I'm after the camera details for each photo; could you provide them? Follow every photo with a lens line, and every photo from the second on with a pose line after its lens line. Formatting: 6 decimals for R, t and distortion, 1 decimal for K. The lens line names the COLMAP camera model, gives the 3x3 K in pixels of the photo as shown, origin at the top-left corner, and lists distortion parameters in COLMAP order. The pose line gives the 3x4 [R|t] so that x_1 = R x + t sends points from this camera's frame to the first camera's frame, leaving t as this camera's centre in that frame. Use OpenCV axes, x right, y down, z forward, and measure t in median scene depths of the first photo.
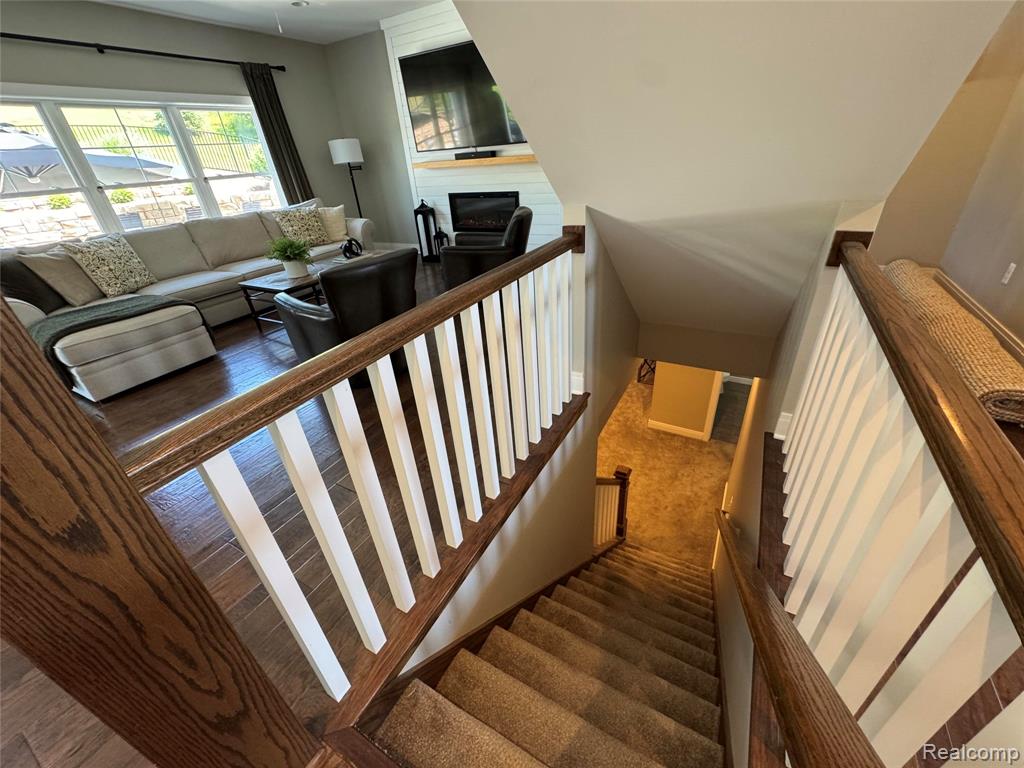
lens RADIAL K [[411.9, 0, 513.8], [0, 411.9, 383.4], [0, 0, 1]] dist [-0.001813, -0.000022]
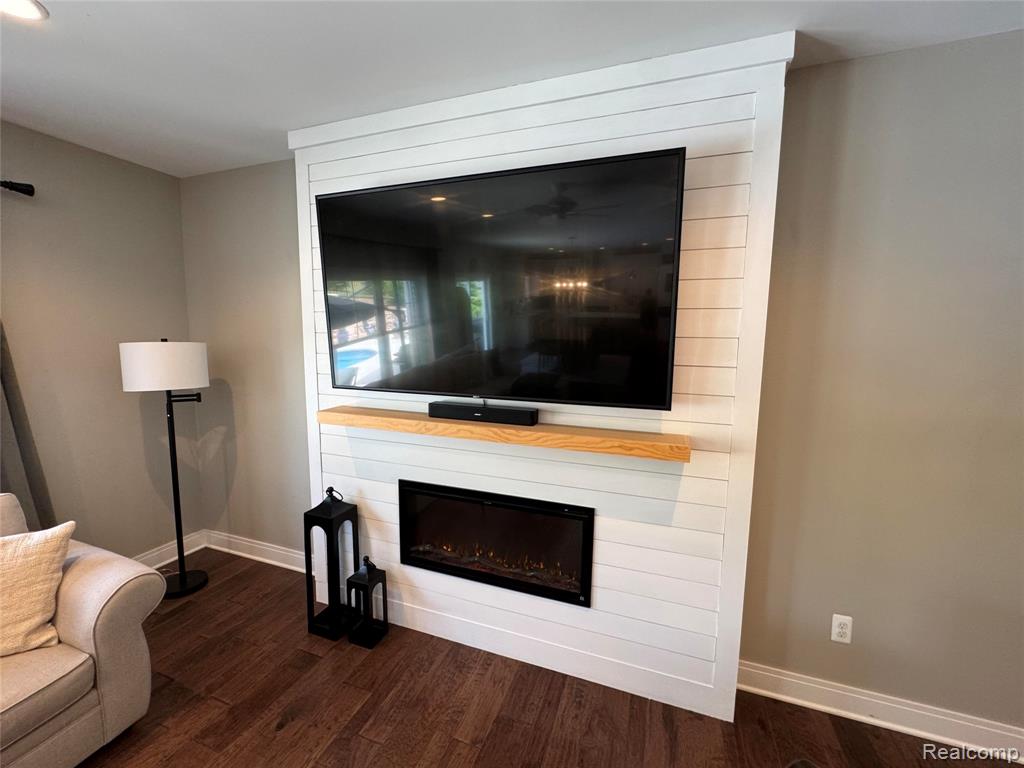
lens RADIAL K [[411.9, 0, 511.8], [0, 411.9, 384.8], [0, 0, 1]] dist [-0.001813, -0.000022]
pose [[0.983498, 0.060087, 0.170650, -0.179375], [0.010682, 0.922306, -0.386313, -0.562371], [-0.180604, 0.381761, 0.906444, 0.824201]]
